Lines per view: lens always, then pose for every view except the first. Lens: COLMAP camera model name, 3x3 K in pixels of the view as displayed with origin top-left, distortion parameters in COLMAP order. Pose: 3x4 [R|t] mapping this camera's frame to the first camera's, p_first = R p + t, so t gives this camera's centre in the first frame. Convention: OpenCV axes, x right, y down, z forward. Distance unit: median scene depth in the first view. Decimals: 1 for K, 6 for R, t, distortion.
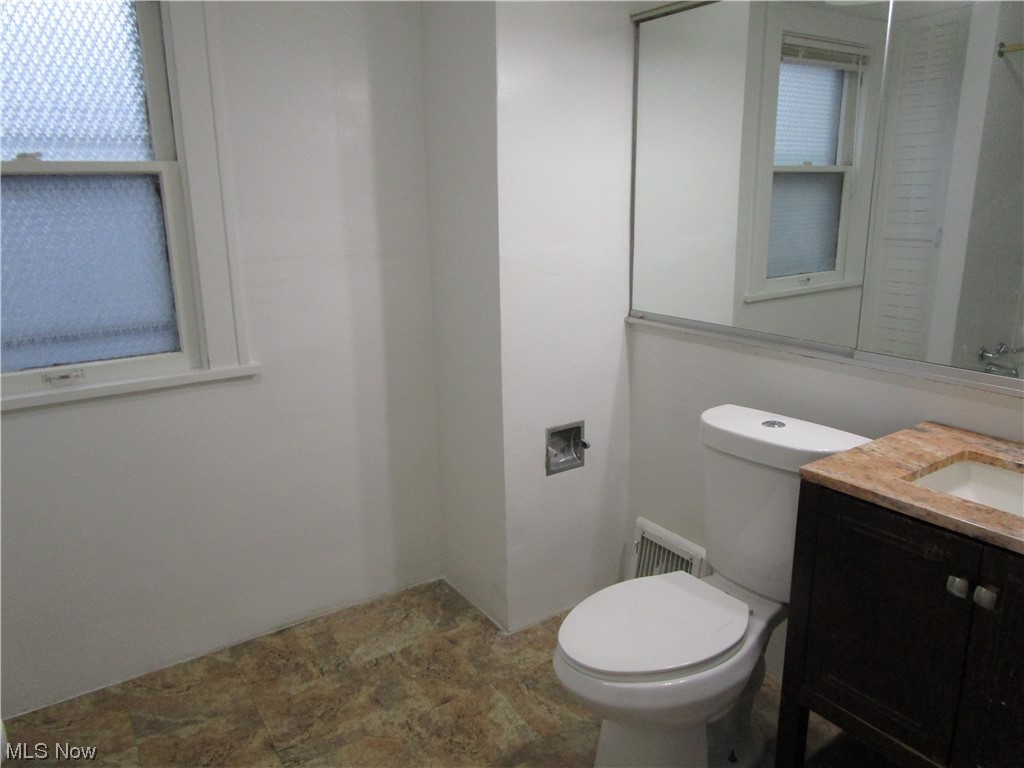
lens RADIAL K [[747.5, 0, 511.3], [0, 747.5, 383.7], [0, 0, 1]] dist [-0.006503, 0.000279]
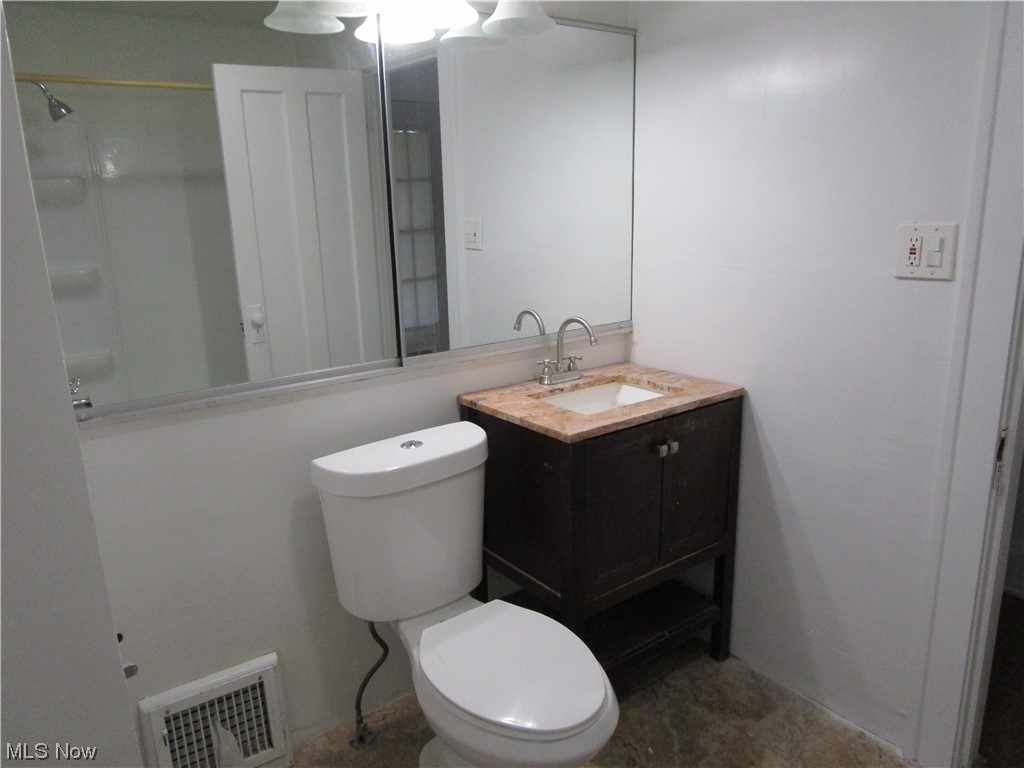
lens RADIAL K [[747.5, 0, 512.6], [0, 747.5, 384.6], [0, 0, 1]] dist [-0.006503, 0.000279]
pose [[-0.042372, -0.229356, 0.972420, -0.185733], [0.277876, 0.932187, 0.231975, -0.065541], [-0.959682, 0.280041, 0.024233, 0.248569]]
